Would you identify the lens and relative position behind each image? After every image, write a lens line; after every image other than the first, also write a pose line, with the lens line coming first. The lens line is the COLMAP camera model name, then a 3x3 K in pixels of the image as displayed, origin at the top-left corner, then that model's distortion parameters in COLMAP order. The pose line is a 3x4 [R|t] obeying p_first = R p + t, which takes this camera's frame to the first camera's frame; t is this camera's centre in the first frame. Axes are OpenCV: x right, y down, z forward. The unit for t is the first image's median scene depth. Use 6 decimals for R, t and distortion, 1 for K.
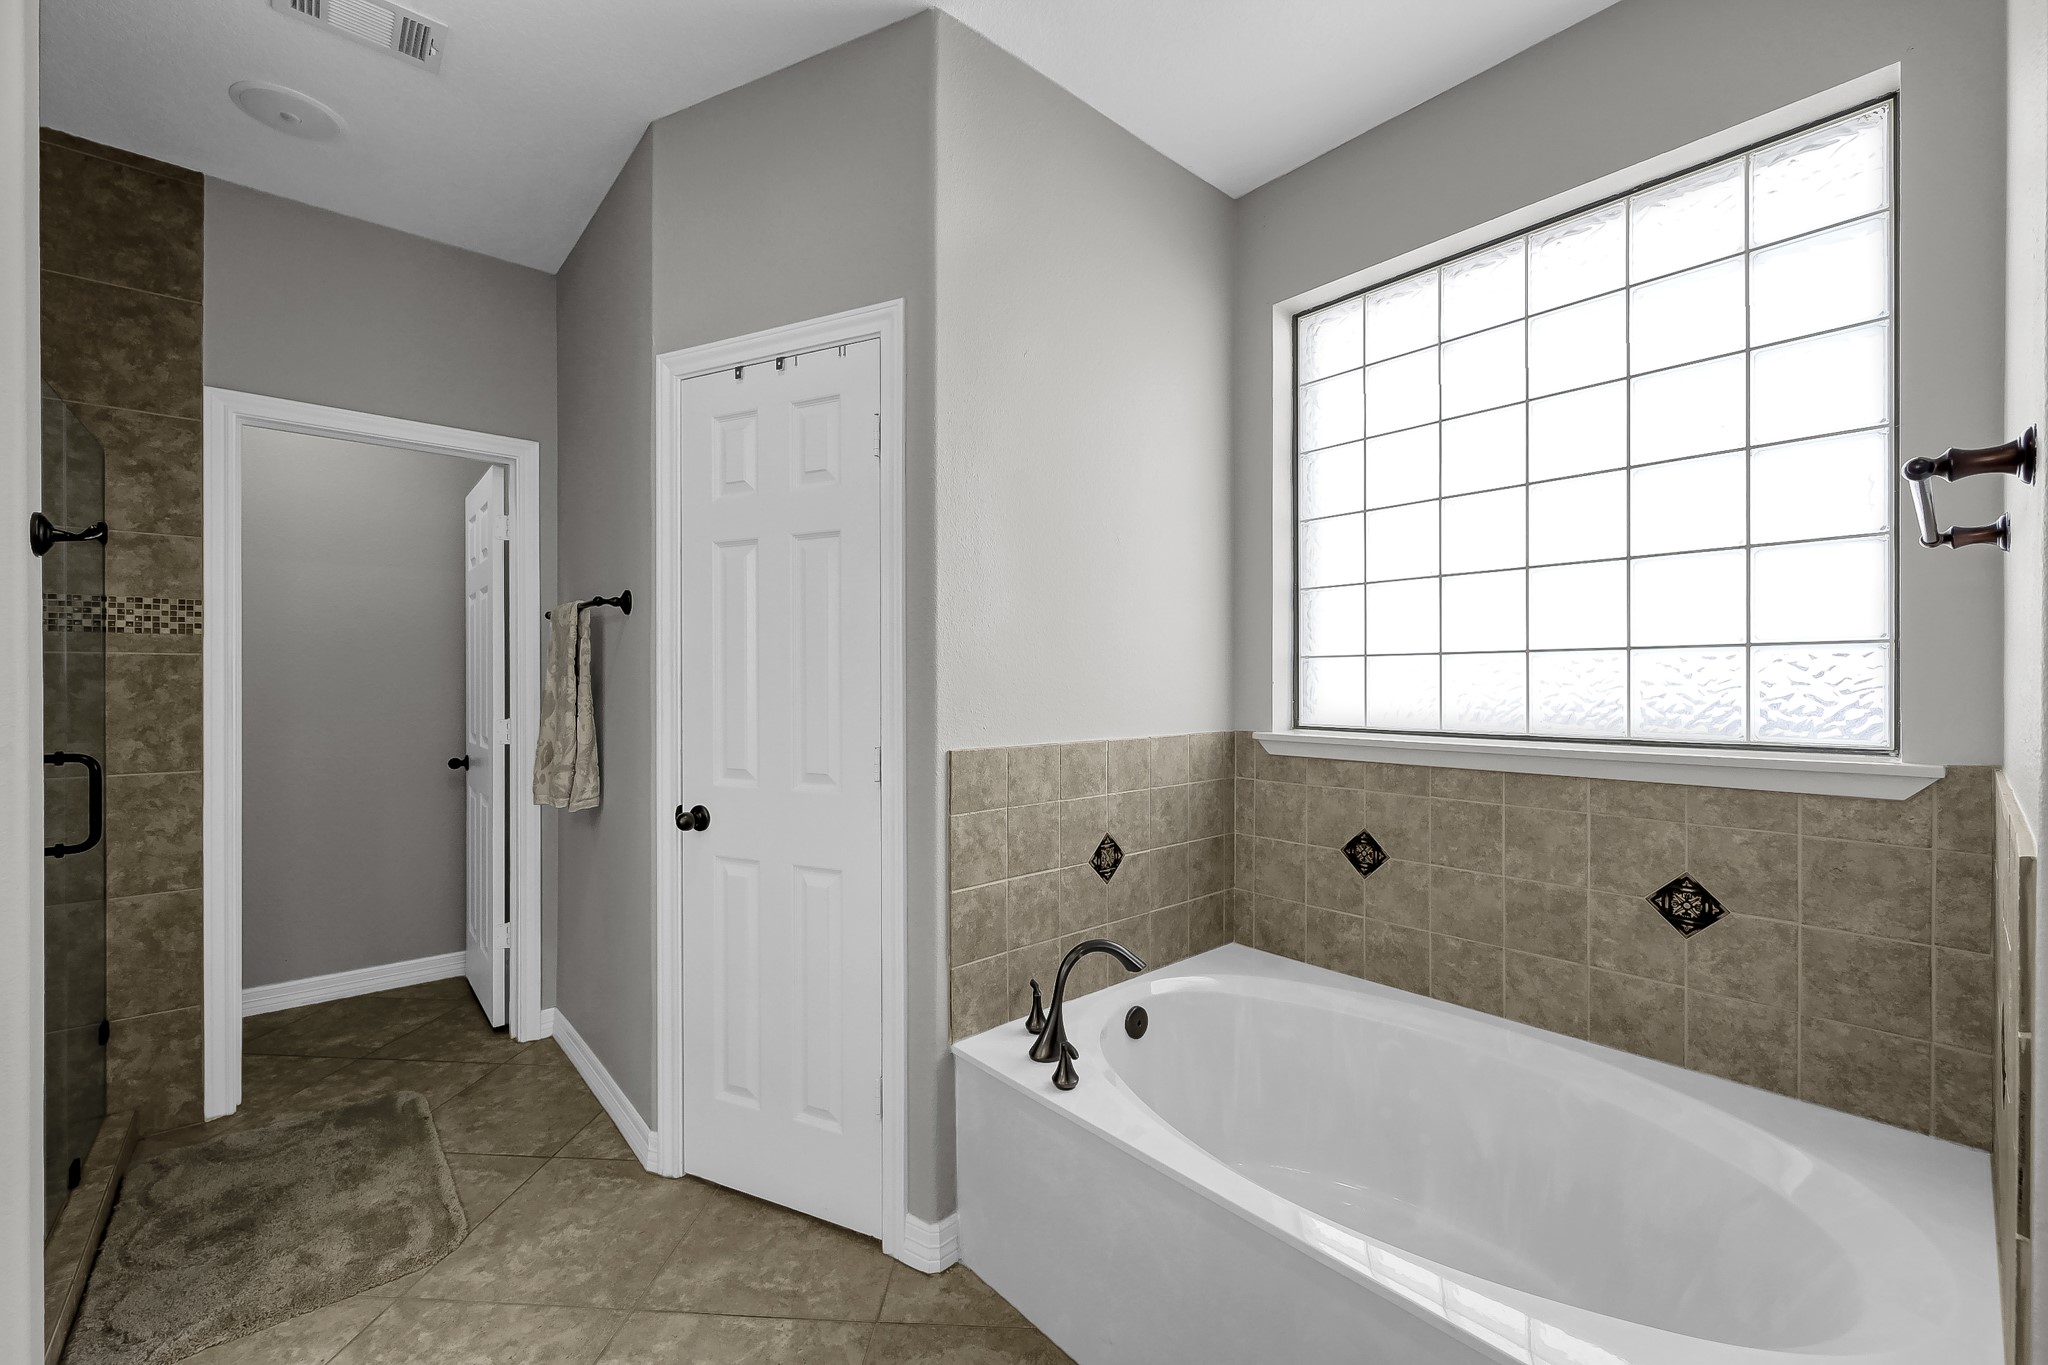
lens RADIAL K [[818.2, 0, 1028.2], [0, 818.2, 683.1], [0, 0, 1]] dist [-0.001795, 0.001850]
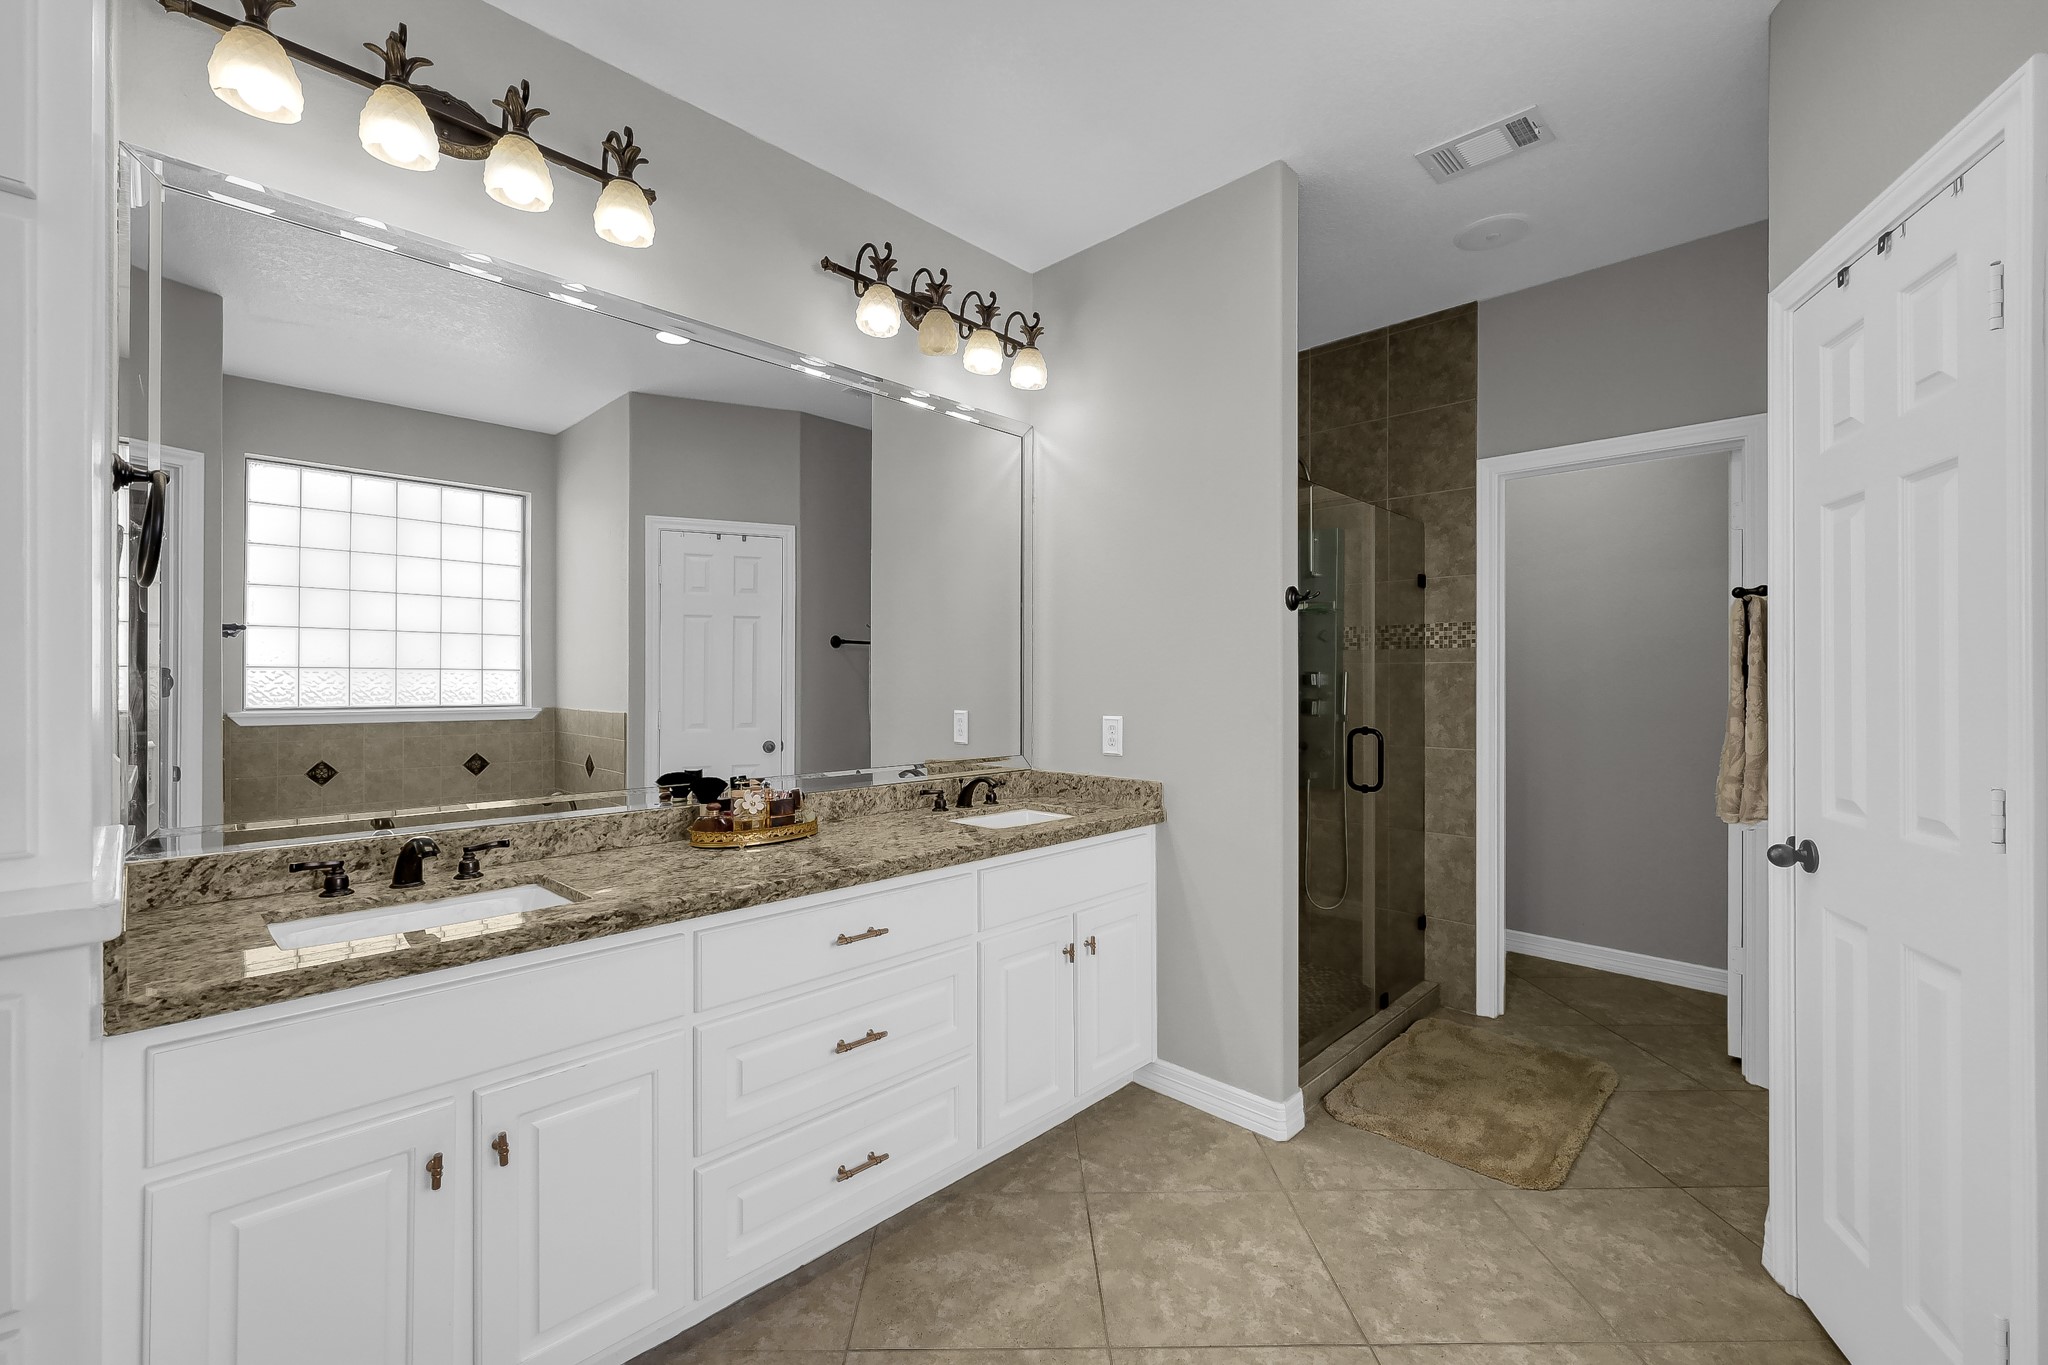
lens RADIAL K [[866.2, 0, 1030.5], [0, 866.2, 680.2], [0, 0, 1]] dist [0.004513, -0.001322]
pose [[0.089320, -0.000950, -0.996003, 0.347472], [-0.003492, 0.999993, -0.001267, -0.001620], [0.995997, 0.003591, 0.089316, 0.161019]]
